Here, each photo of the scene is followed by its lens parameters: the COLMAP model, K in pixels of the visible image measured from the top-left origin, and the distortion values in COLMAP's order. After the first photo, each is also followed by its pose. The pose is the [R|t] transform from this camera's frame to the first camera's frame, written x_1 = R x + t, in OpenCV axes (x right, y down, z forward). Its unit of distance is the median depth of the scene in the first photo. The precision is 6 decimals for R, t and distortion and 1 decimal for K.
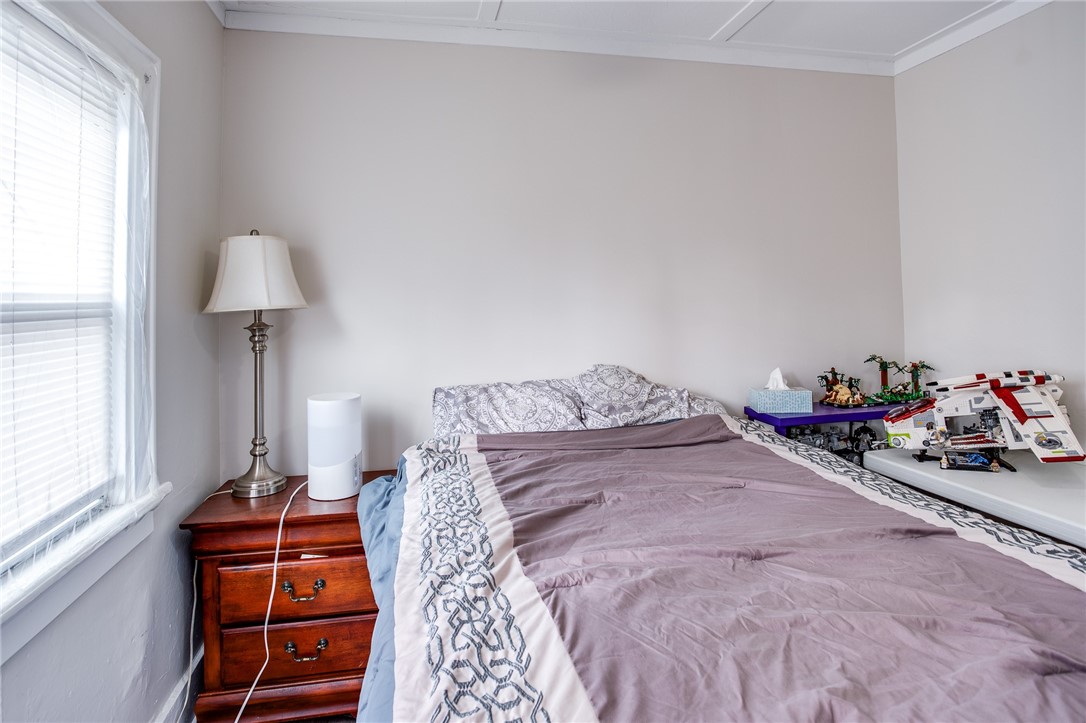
lens RADIAL K [[545.9, 0, 539.7], [0, 545.9, 294.0], [0, 0, 1]] dist [-0.051047, 0.011715]
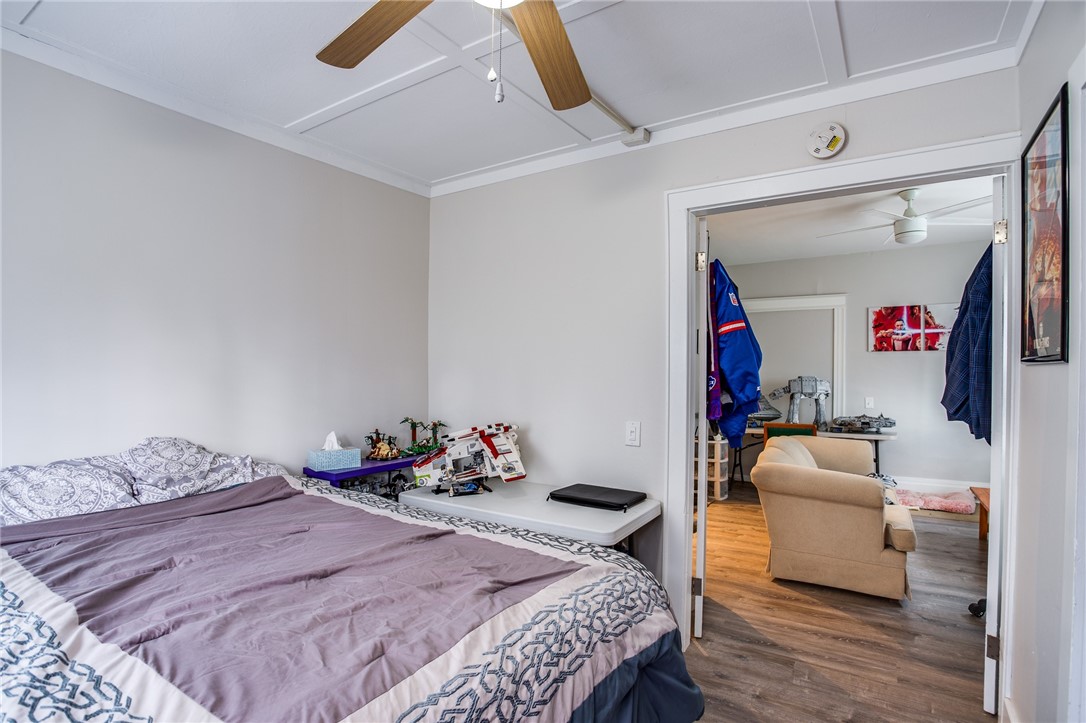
lens RADIAL K [[541.5, 0, 525.8], [0, 541.5, 347.0], [0, 0, 1]] dist [-0.001901, 0.001988]
pose [[0.715272, 0.049326, 0.697103, -0.135832], [-0.026221, 0.998698, -0.043762, -0.006901], [-0.698354, 0.013023, 0.715634, -0.204155]]
